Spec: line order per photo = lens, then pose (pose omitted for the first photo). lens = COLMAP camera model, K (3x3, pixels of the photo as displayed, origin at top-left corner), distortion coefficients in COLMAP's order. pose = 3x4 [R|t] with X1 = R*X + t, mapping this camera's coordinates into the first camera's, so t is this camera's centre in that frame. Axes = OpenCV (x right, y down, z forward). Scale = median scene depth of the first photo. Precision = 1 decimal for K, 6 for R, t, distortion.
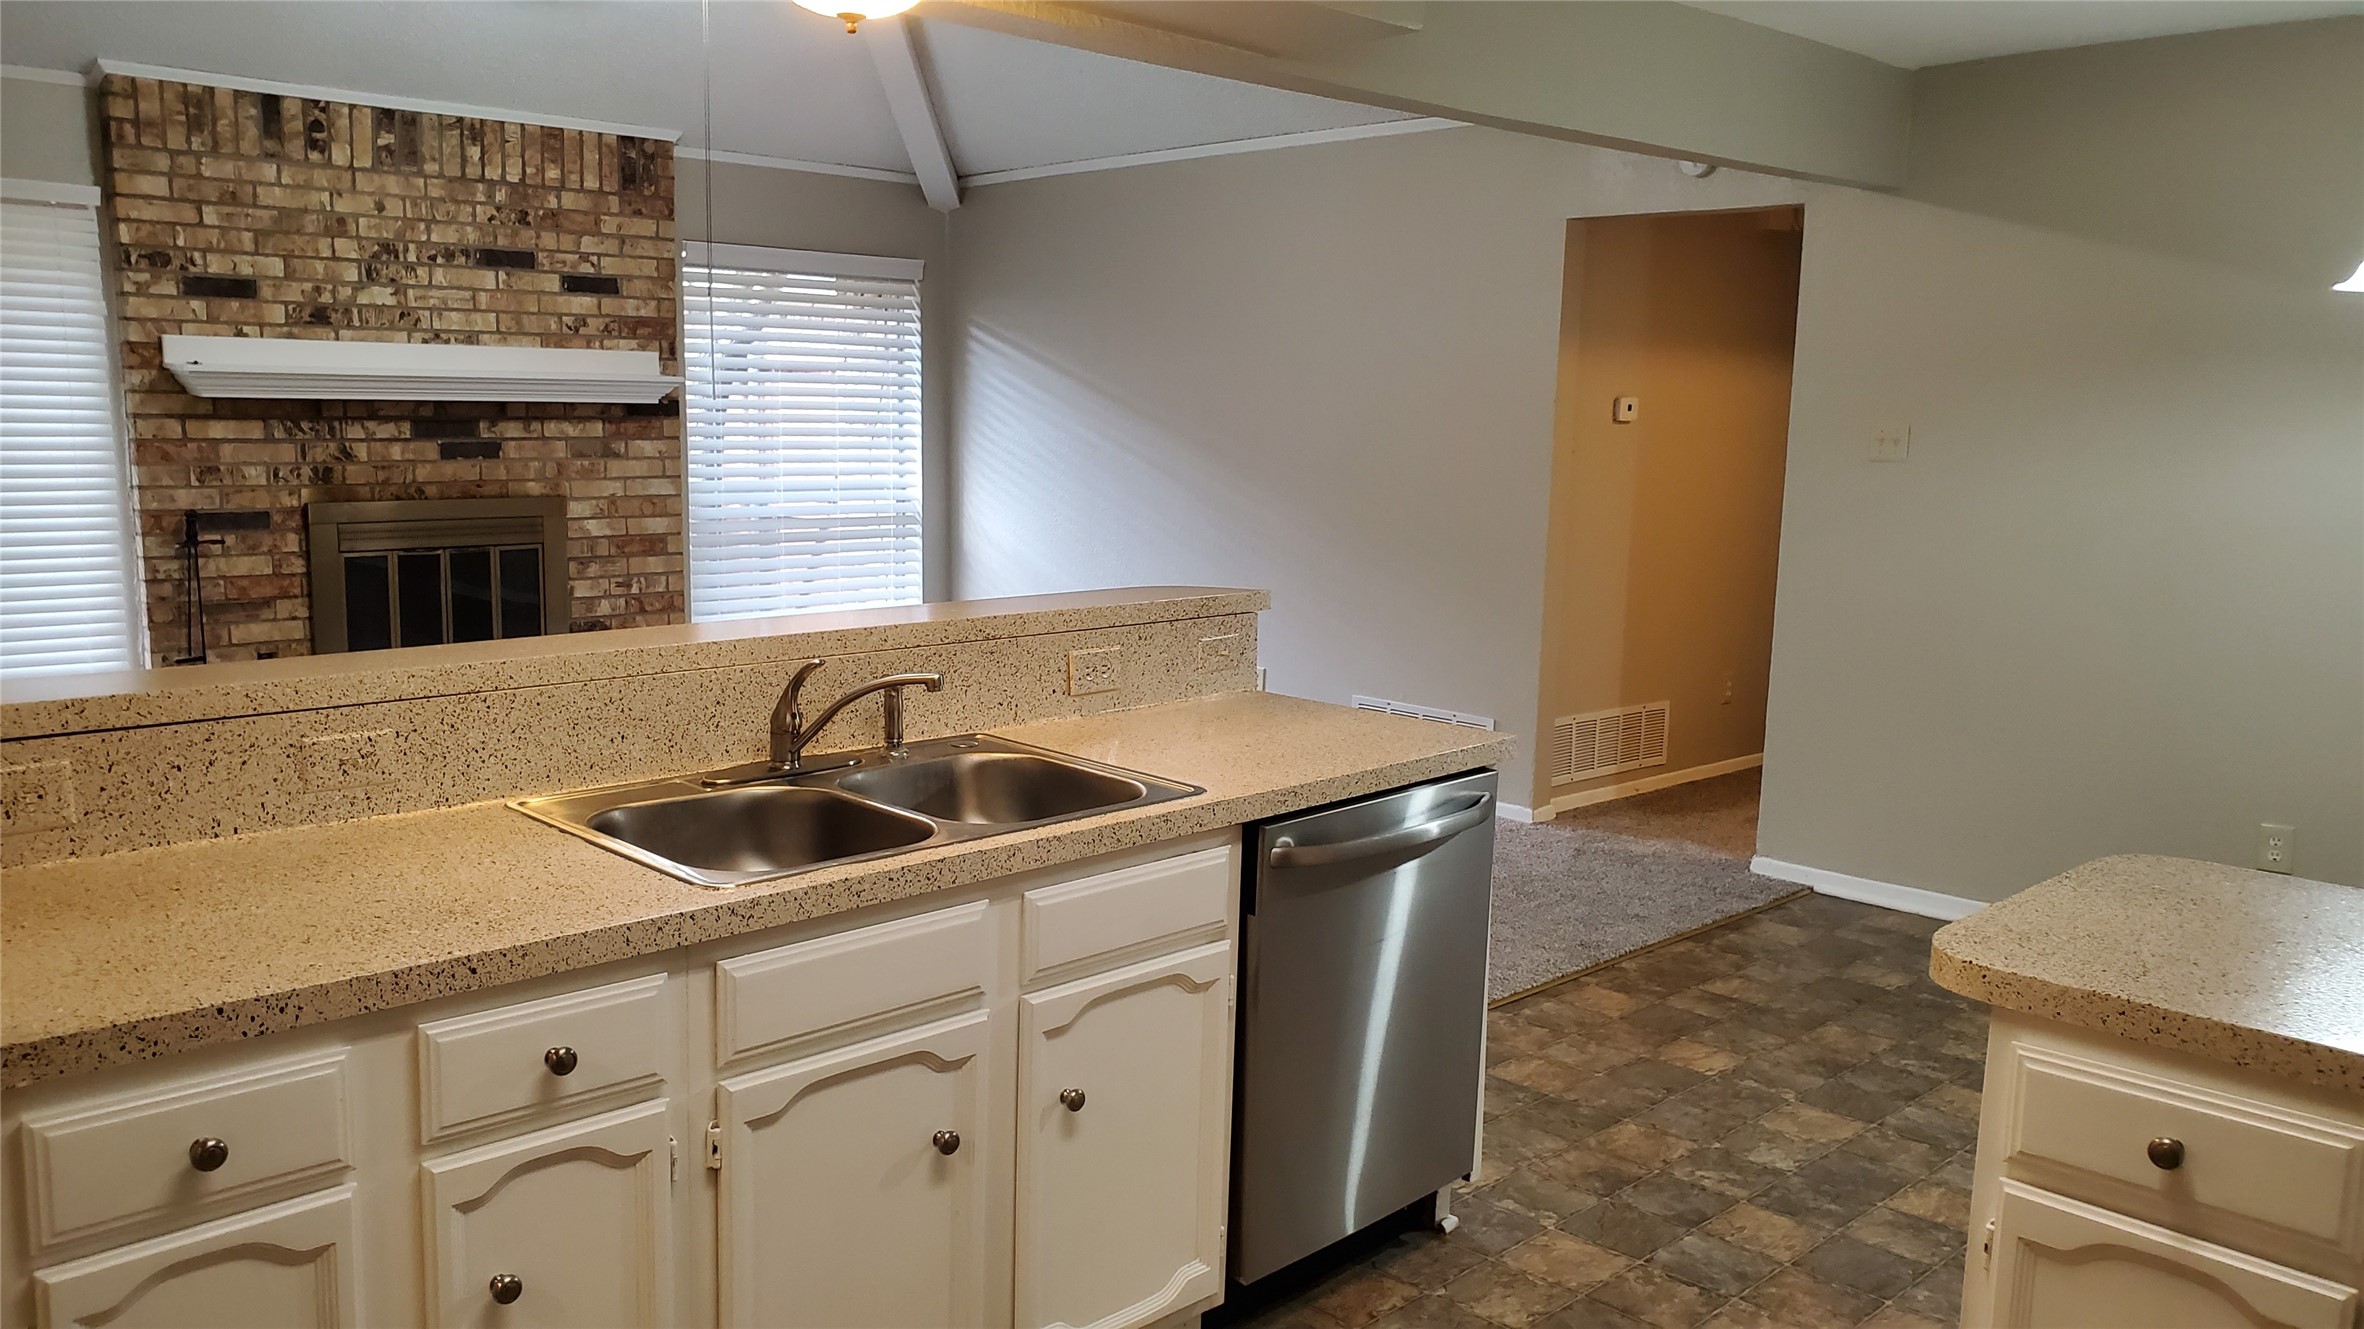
lens RADIAL K [[1877.7, 0, 1193.9], [0, 1877.7, 666.2], [0, 0, 1]] dist [0.027777, 0.007180]
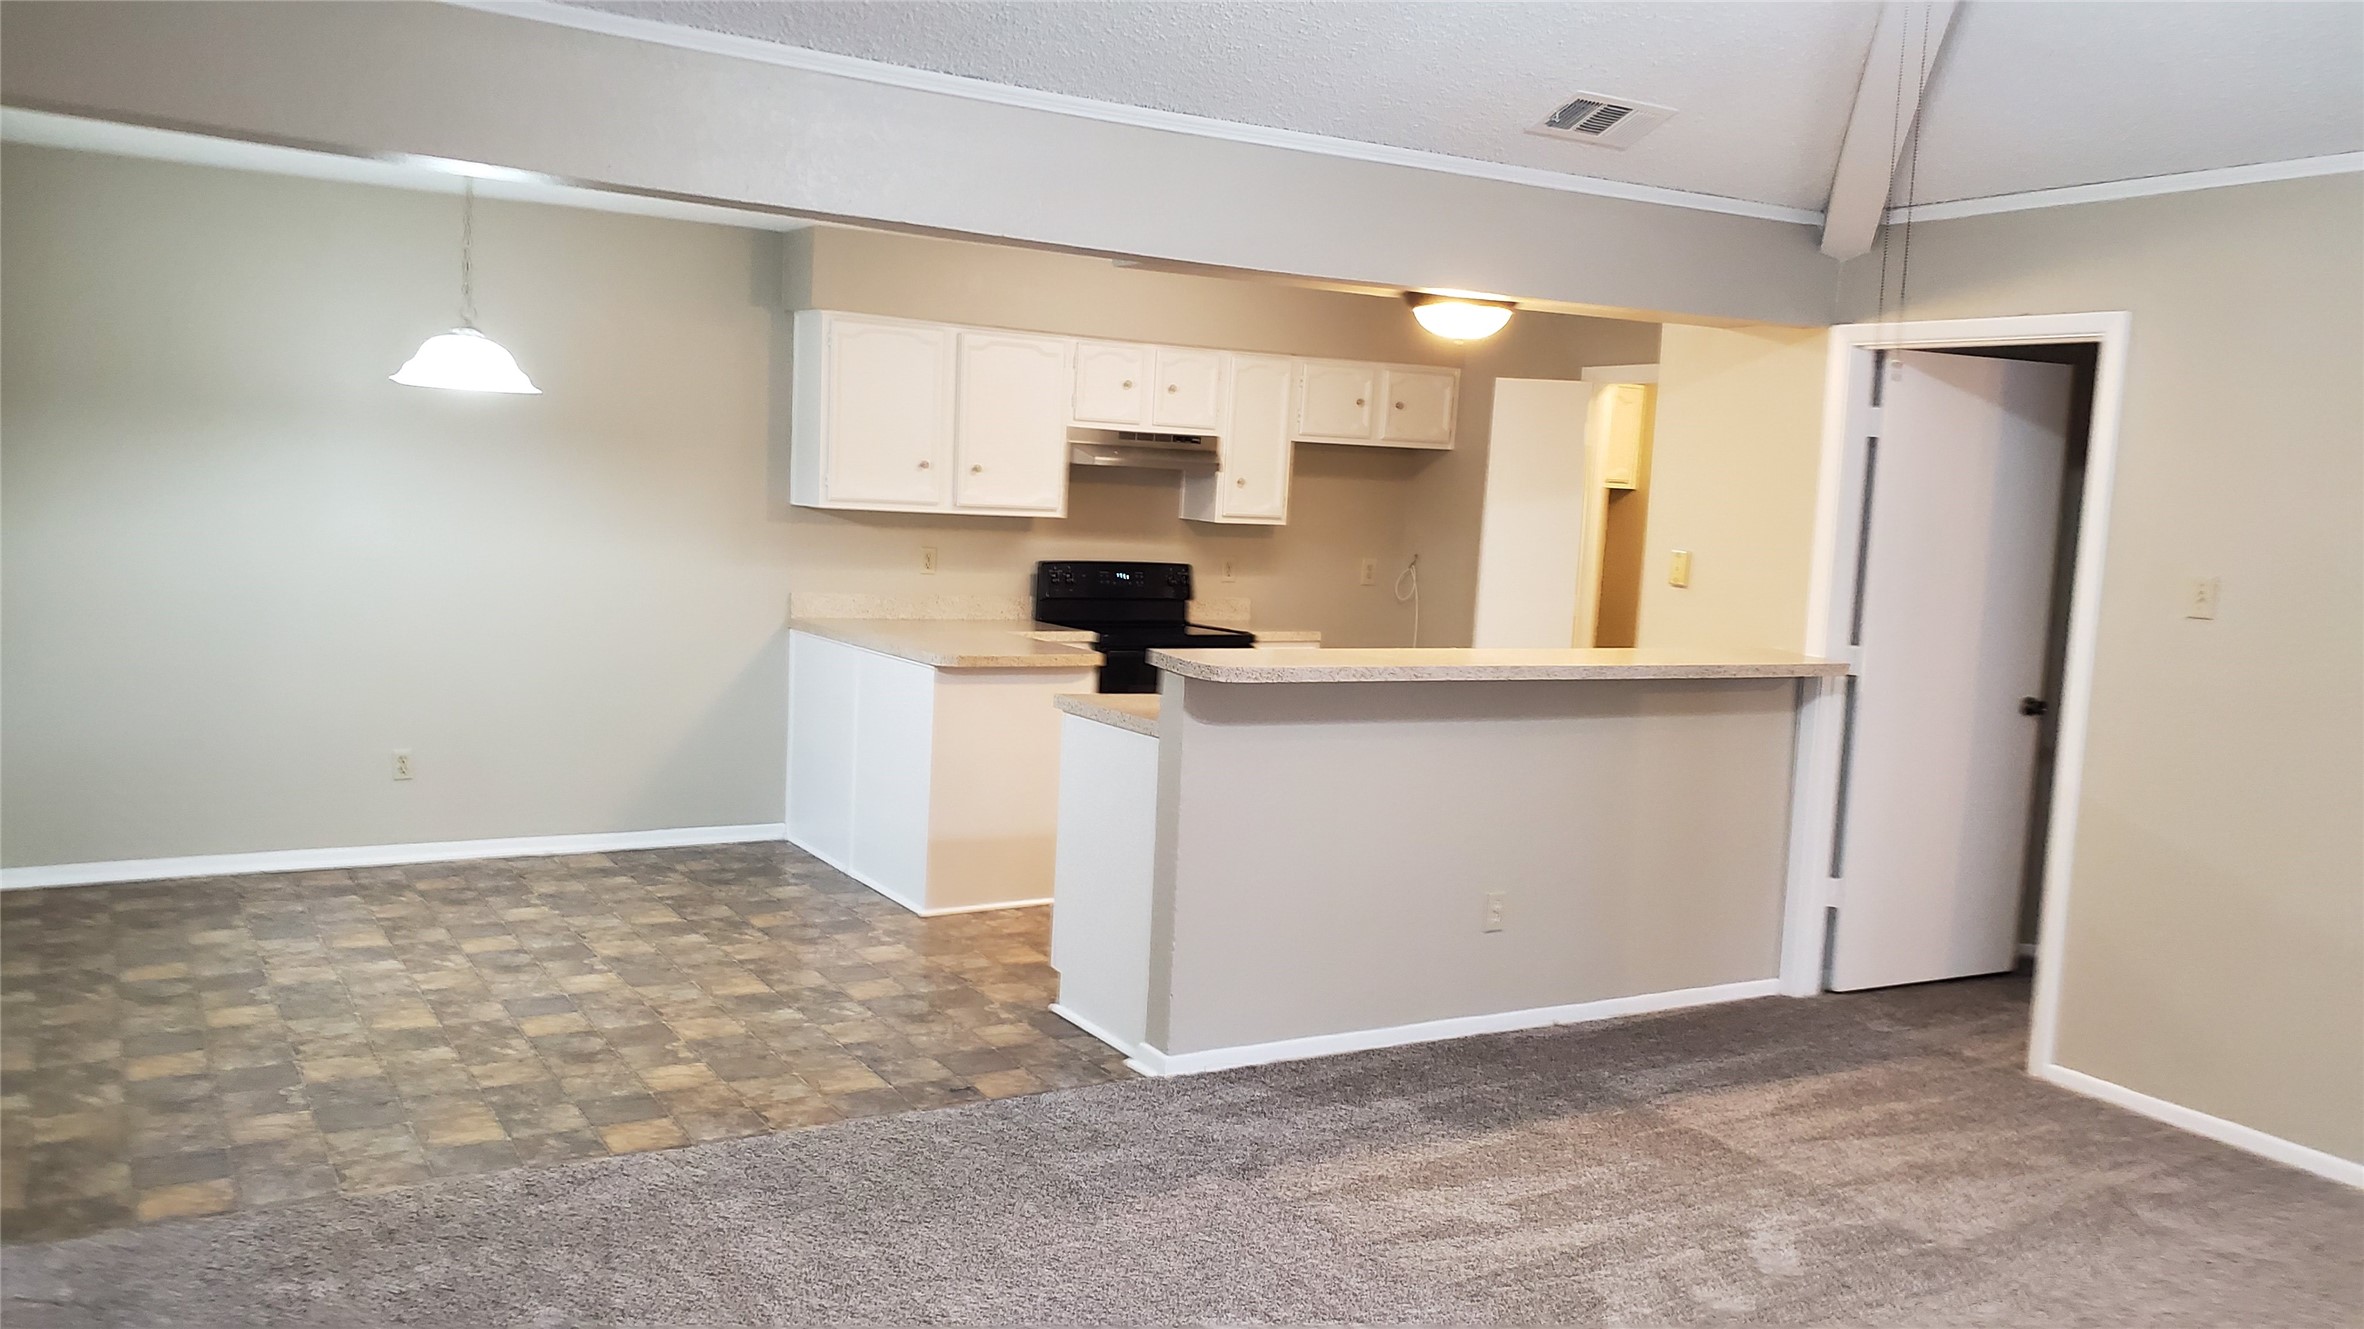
lens RADIAL K [[1877.7, 0, 1200.9], [0, 1877.7, 716.8], [0, 0, 1]] dist [0.027777, 0.007180]
pose [[-0.969549, -0.100014, 0.223544, -0.168377], [-0.037406, 0.962575, 0.268420, -0.201861], [-0.242023, 0.251885, -0.937005, 1.290980]]
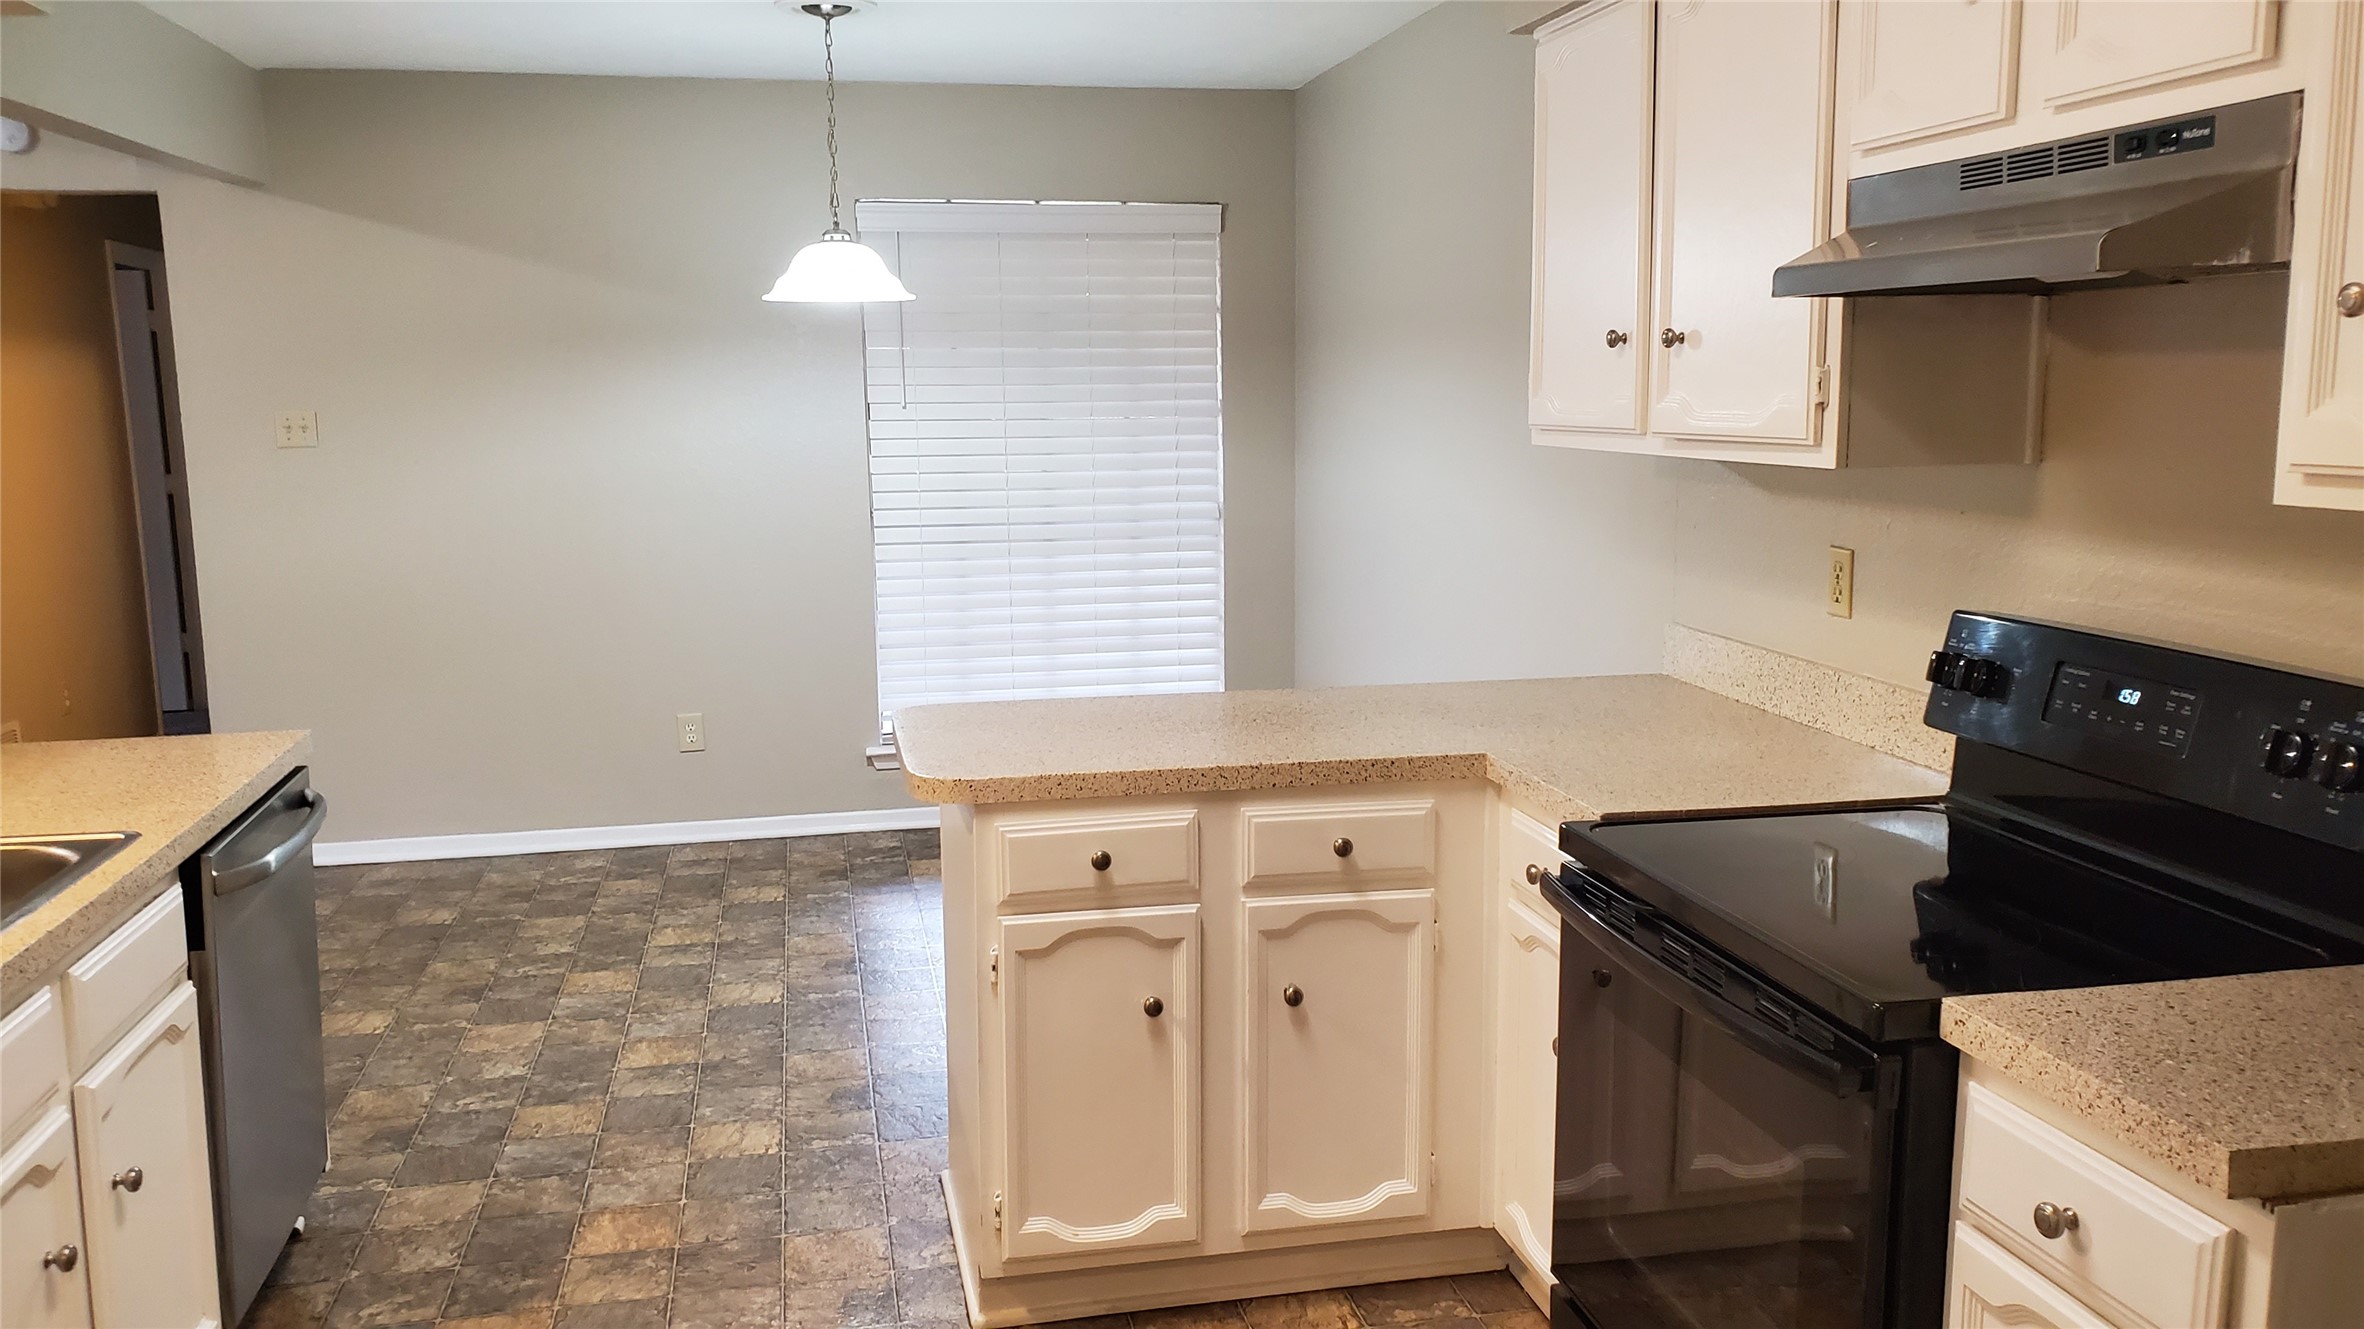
lens RADIAL K [[1877.7, 0, 1143.4], [0, 1877.7, 689.2], [0, 0, 1]] dist [0.027777, 0.007180]
pose [[0.571528, -0.172941, 0.802151, -0.198468], [0.152739, 0.982876, 0.103080, -0.011482], [-0.806242, 0.063607, 0.588157, 0.011678]]
